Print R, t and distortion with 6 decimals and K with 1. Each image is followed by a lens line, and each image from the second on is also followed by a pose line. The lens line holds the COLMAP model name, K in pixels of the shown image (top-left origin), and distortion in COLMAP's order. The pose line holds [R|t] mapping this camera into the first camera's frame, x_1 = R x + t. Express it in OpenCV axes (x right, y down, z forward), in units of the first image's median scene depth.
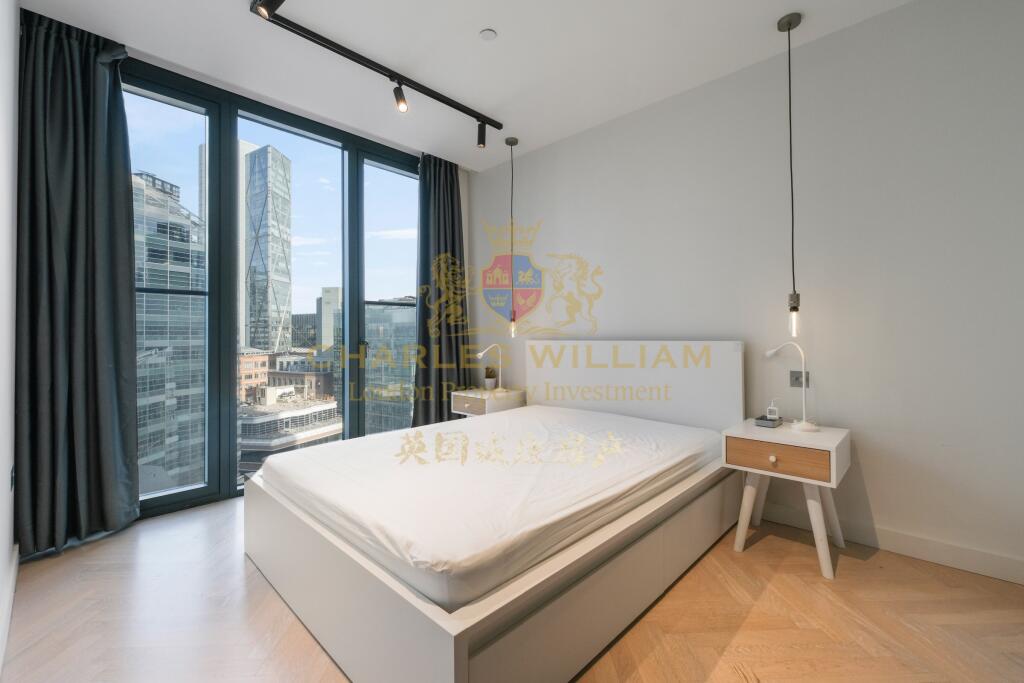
lens RADIAL K [[430.2, 0, 512.7], [0, 430.2, 327.9], [0, 0, 1]] dist [0.000089, -0.000002]
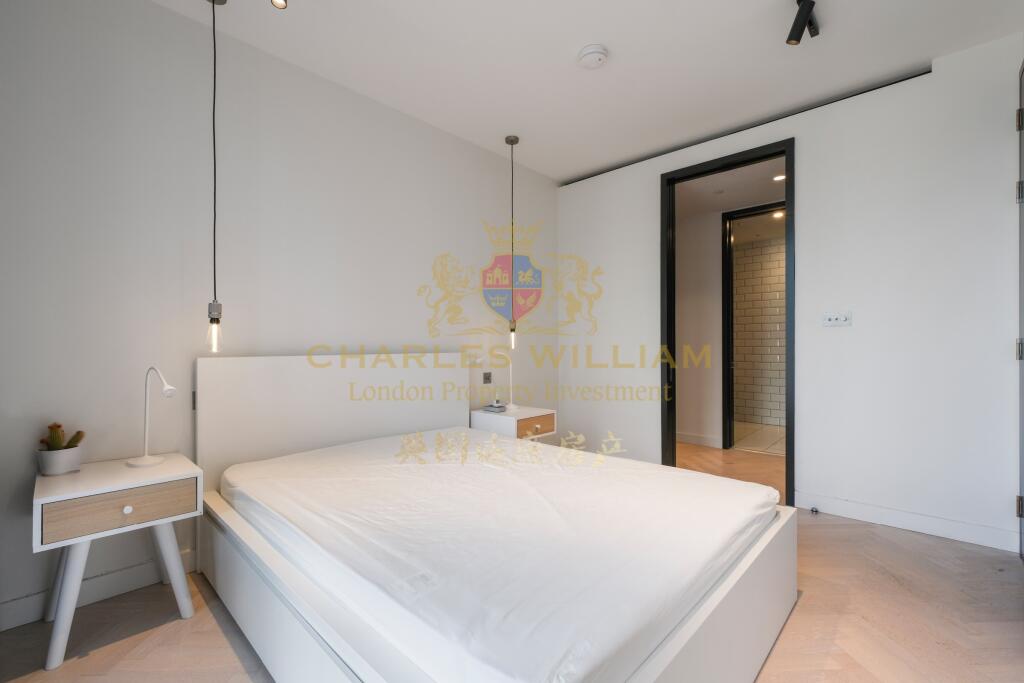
lens RADIAL K [[438.7, 0, 512.0], [0, 438.7, 341.5], [0, 0, 1]] dist [0.000076, -0.000001]
pose [[-0.011215, 0.017800, 0.999779, -0.875302], [-0.015707, 0.999715, -0.017975, 0.022827], [-0.999814, -0.015905, -0.010932, 0.995205]]
